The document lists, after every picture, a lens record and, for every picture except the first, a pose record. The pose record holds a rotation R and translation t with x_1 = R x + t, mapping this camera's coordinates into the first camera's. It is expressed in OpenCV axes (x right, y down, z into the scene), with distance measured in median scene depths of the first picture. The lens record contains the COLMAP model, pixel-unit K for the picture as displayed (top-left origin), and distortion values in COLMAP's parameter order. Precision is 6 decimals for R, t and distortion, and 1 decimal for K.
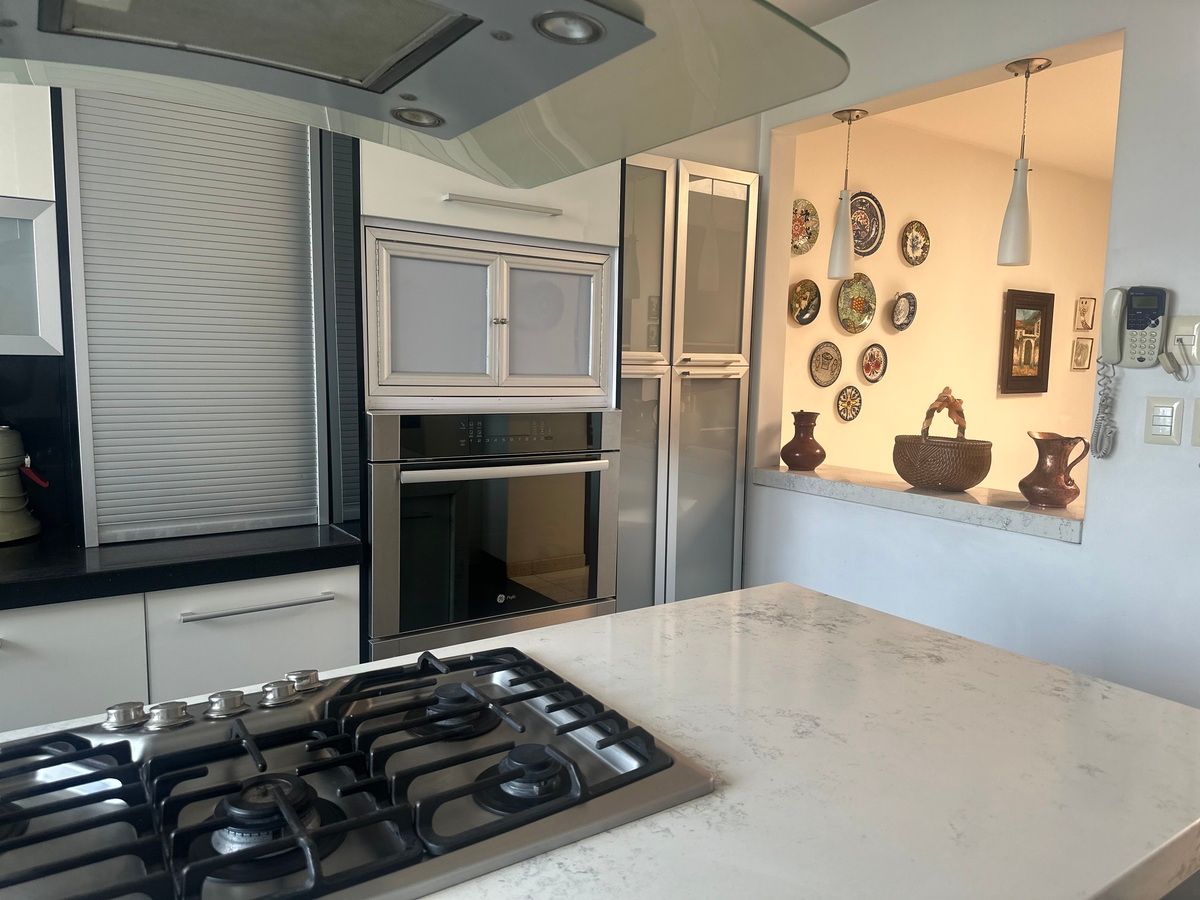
lens RADIAL K [[851.6, 0, 587.7], [0, 851.6, 451.9], [0, 0, 1]] dist [-0.000166, -0.003643]
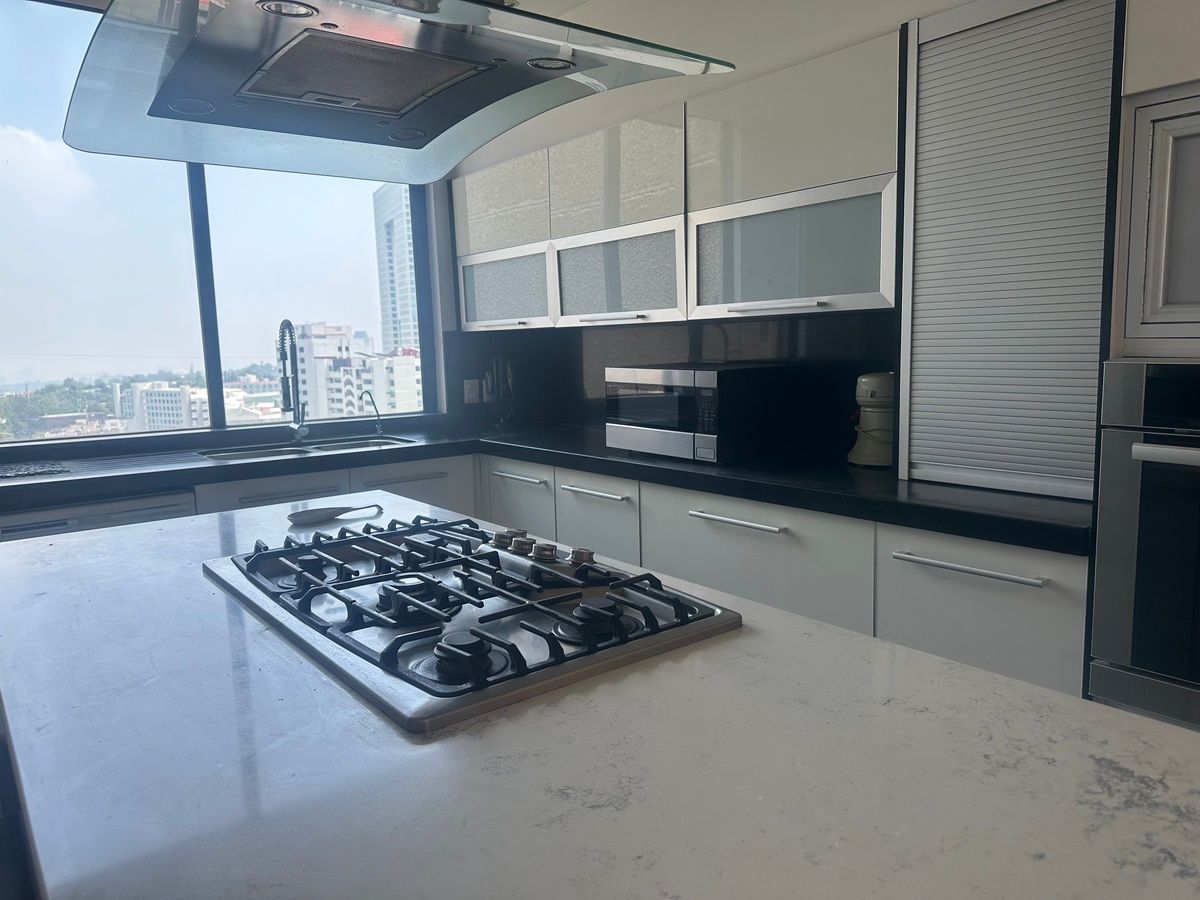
lens RADIAL K [[851.6, 0, 587.7], [0, 851.6, 451.9], [0, 0, 1]] dist [-0.000166, -0.003643]
pose [[0.079224, 0.118586, -0.989778, 0.503319], [-0.073131, 0.990915, 0.112868, -0.020184], [0.994171, 0.063442, 0.087177, 0.508017]]
